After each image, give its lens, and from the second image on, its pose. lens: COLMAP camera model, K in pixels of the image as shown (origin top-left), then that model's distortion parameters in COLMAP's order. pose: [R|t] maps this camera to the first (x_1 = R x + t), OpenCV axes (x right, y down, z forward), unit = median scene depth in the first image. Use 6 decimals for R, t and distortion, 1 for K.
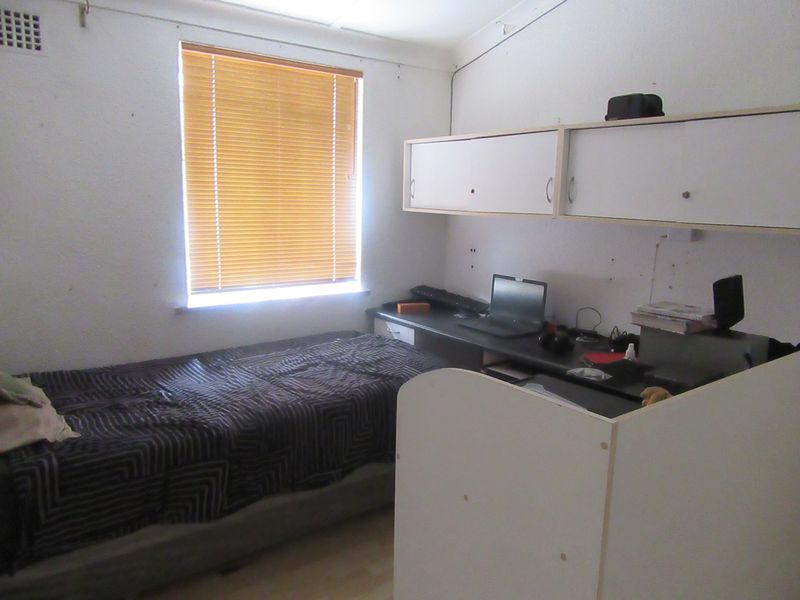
lens RADIAL K [[576.9, 0, 400.0], [0, 576.9, 300.0], [0, 0, 1]] dist [0.007780, 0.010982]
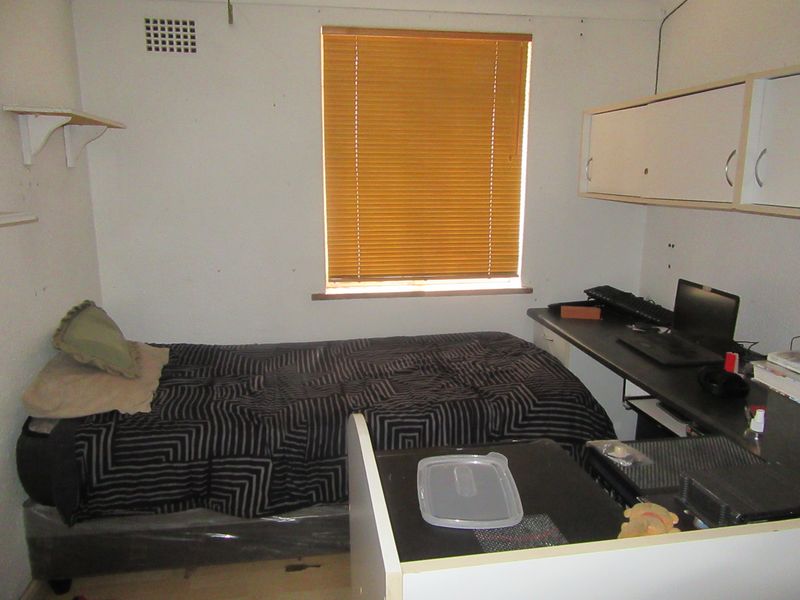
lens RADIAL K [[576.9, 0, 400.0], [0, 576.9, 300.0], [0, 0, 1]] dist [0.007780, 0.010982]
pose [[0.887777, 0.077198, -0.453754, 0.259122], [-0.064527, 0.996973, 0.043369, -0.036965], [0.455729, -0.009223, 0.890071, 0.204201]]
